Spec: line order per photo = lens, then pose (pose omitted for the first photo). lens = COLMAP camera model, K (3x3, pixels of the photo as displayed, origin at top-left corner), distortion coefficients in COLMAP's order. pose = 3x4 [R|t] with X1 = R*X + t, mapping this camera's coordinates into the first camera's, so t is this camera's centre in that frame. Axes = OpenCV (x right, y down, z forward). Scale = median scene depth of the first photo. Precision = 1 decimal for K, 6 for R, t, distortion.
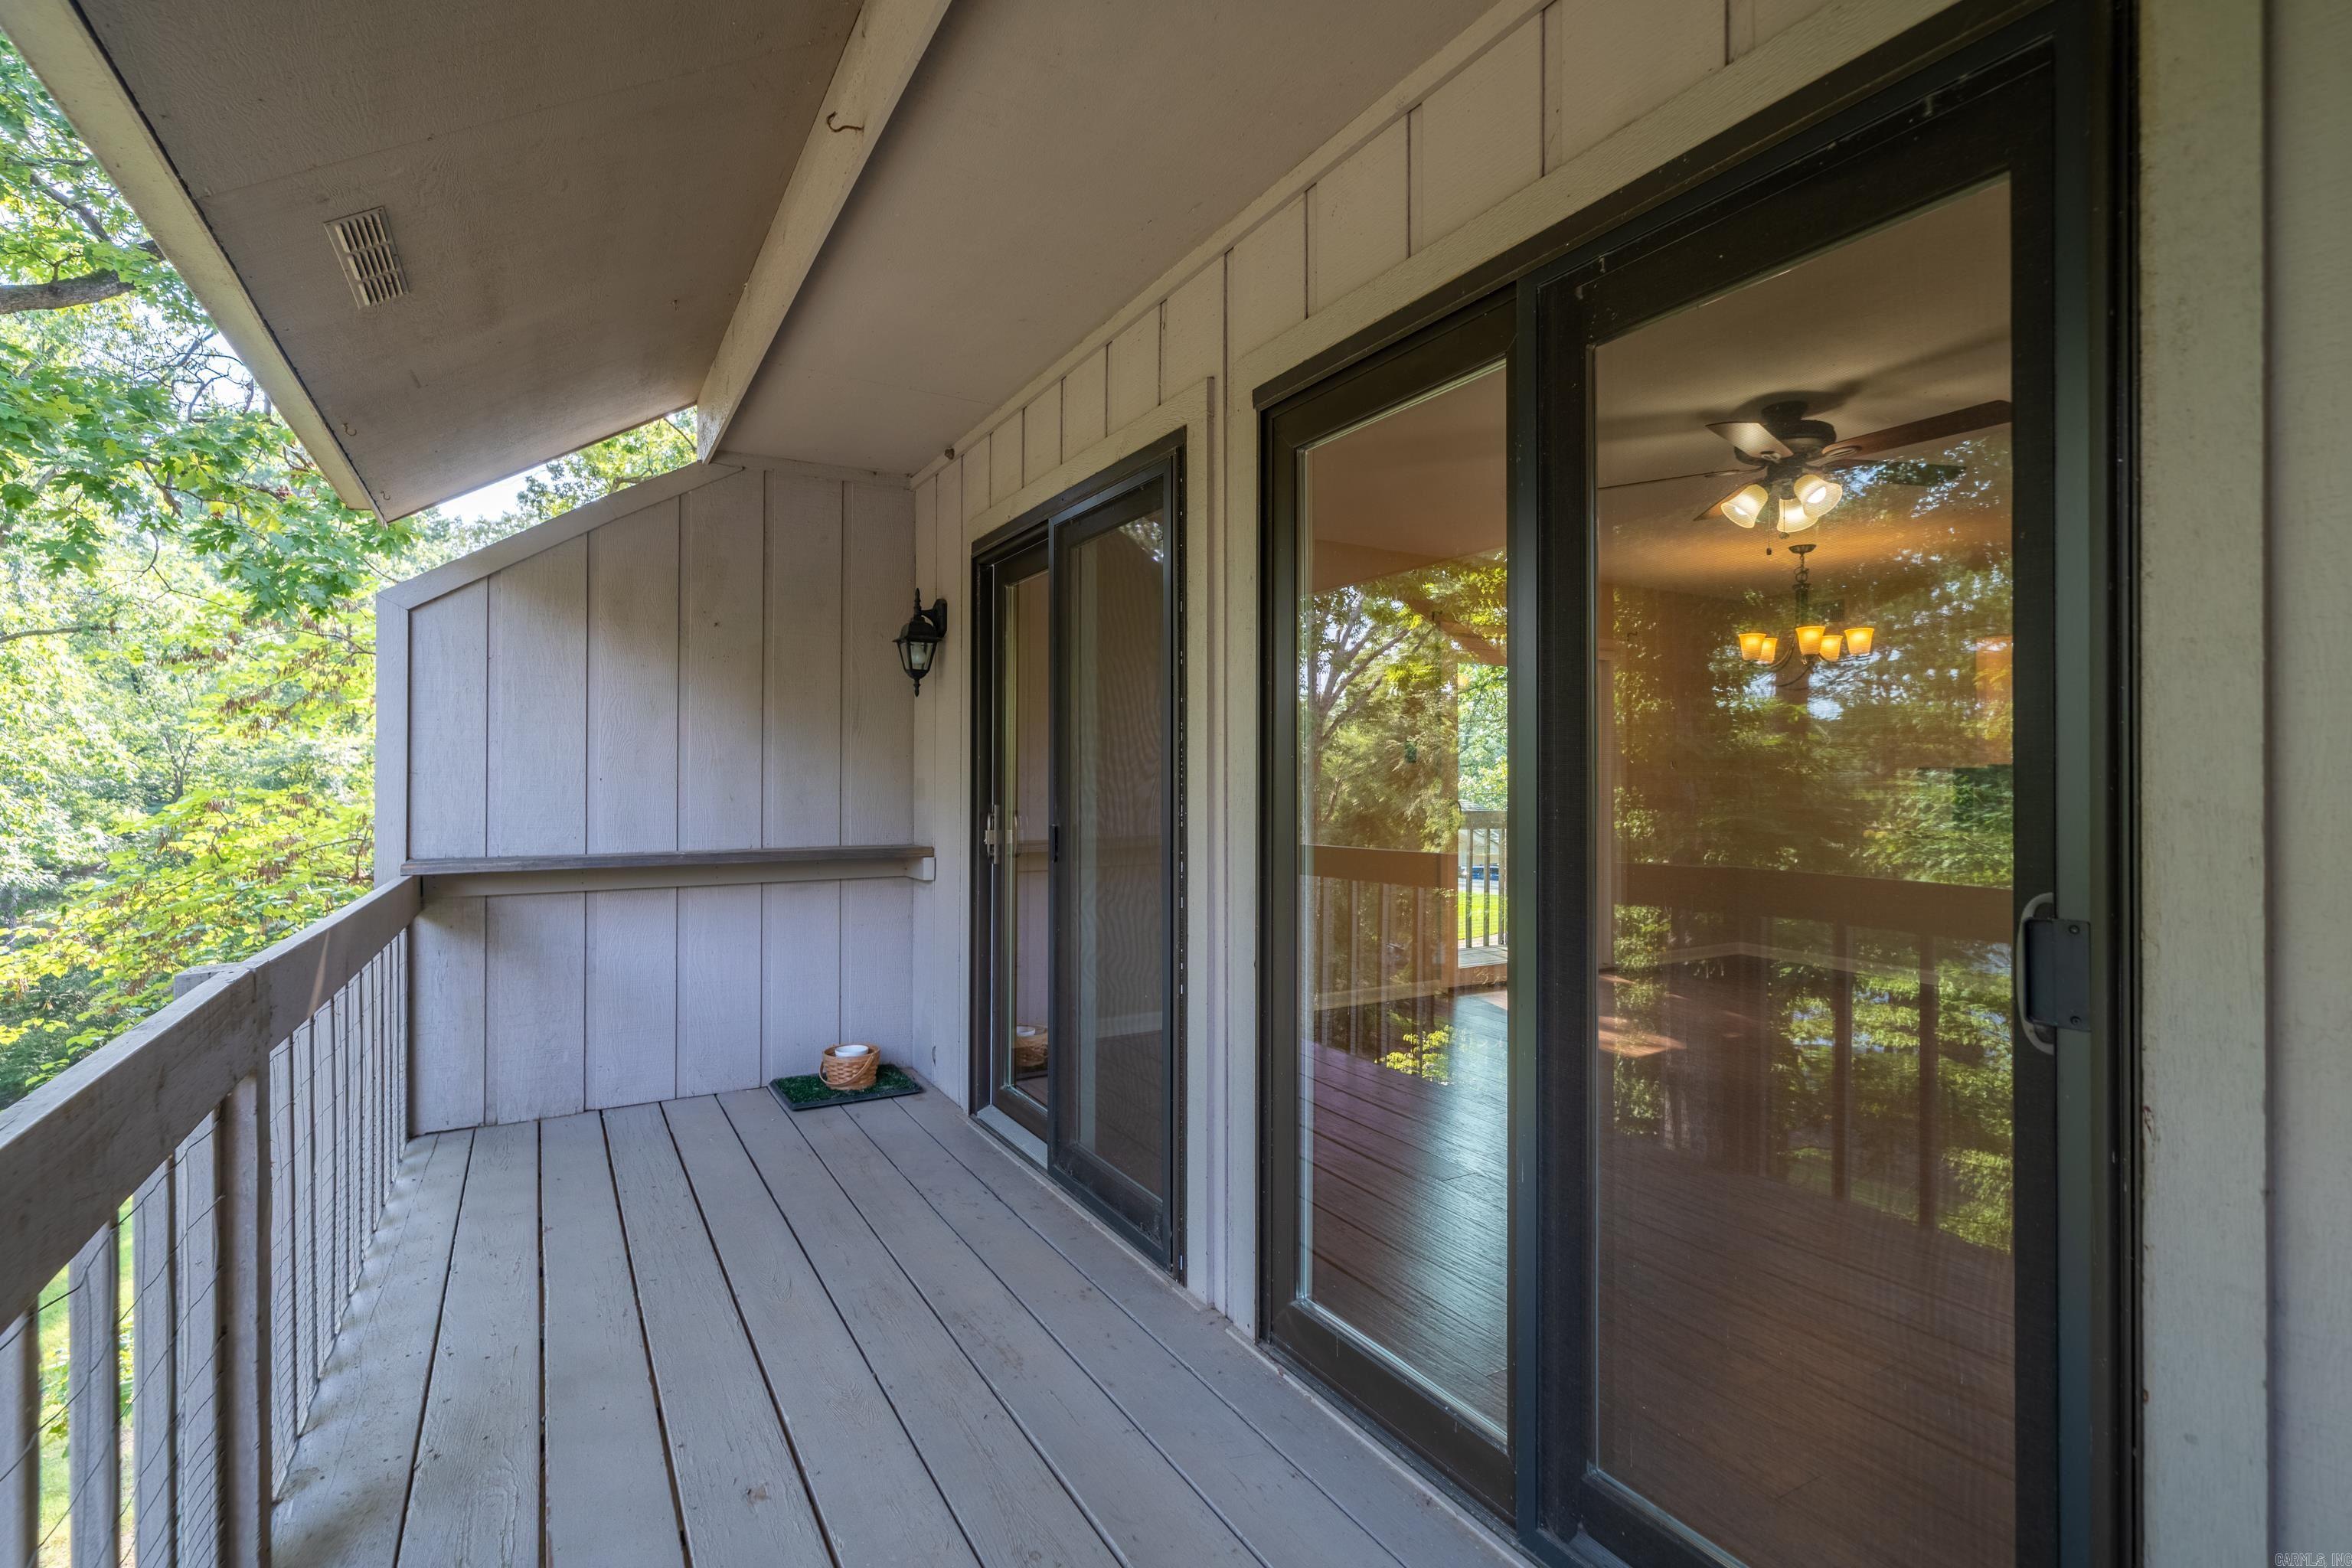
lens RADIAL K [[1079.6, 0, 1176.0], [0, 1079.6, 784.0], [0, 0, 1]] dist [-0.001284, 0.000036]
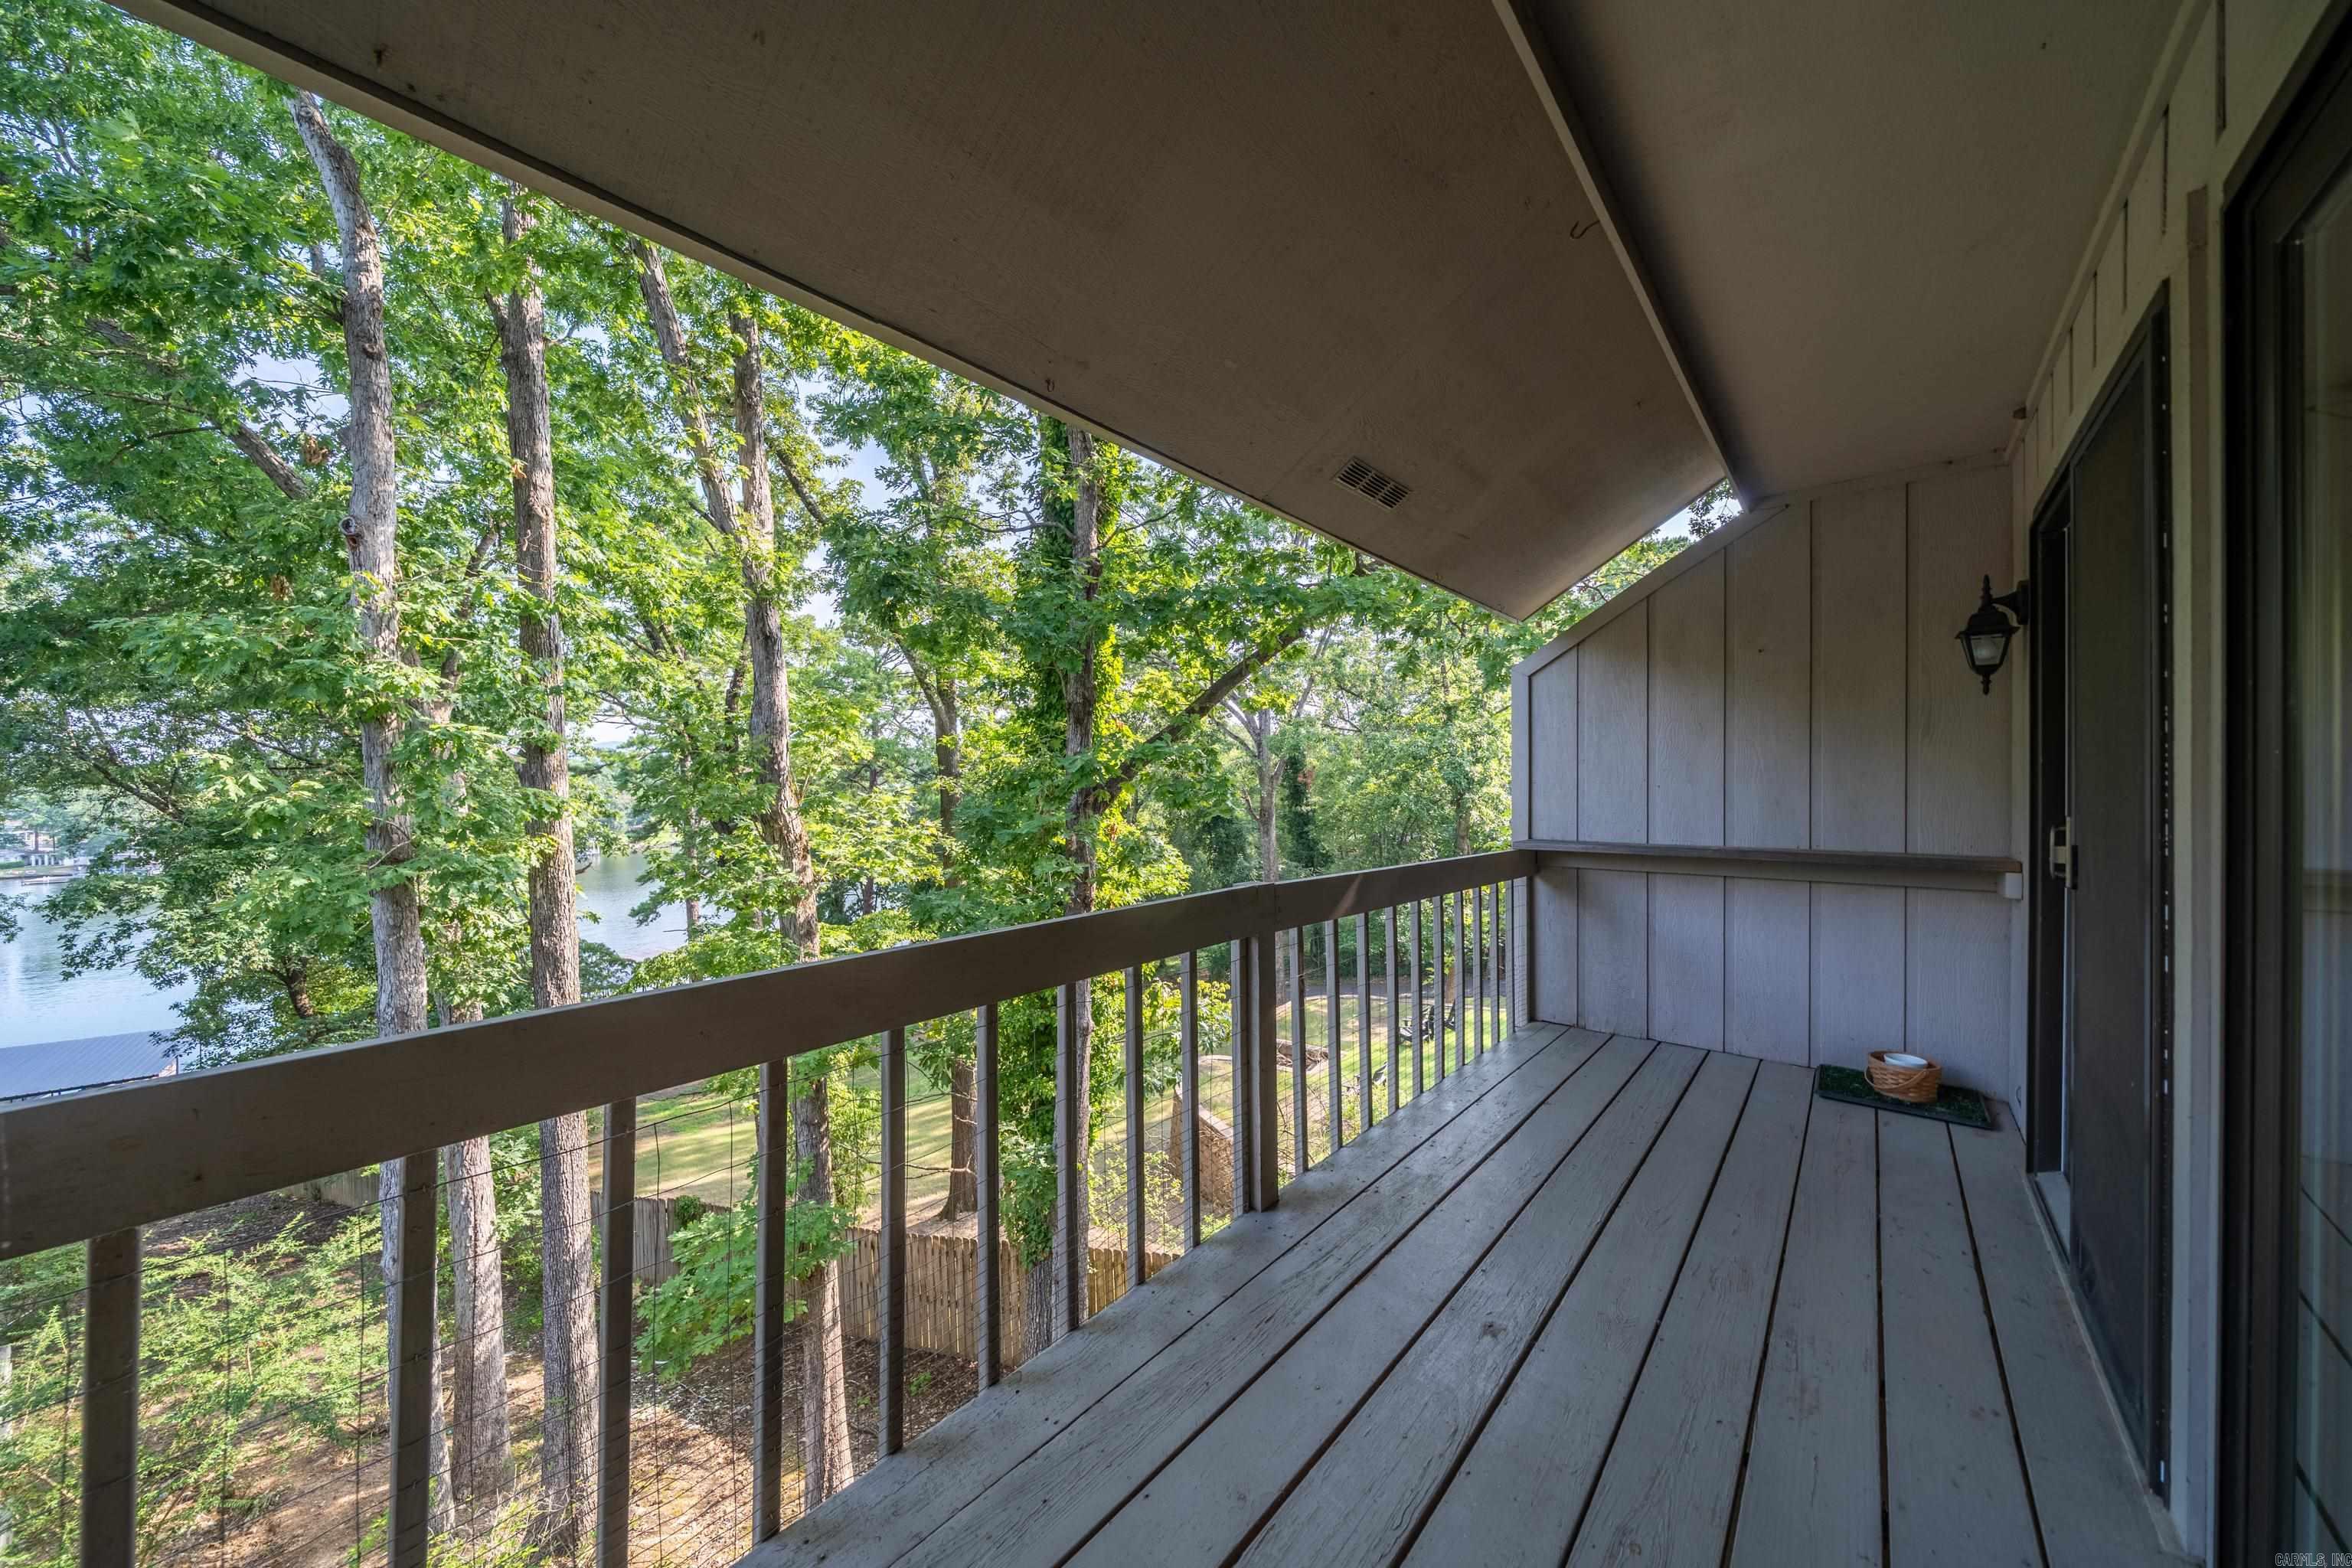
lens RADIAL K [[790.2, 0, 1173.1], [0, 790.2, 794.7], [0, 0, 1]] dist [-0.005345, 0.000072]
pose [[0.328084, 0.006883, -0.944623, 0.167176], [-0.000578, 0.999975, 0.007085, -0.000747], [0.944648, -0.001779, 0.328080, 0.138807]]
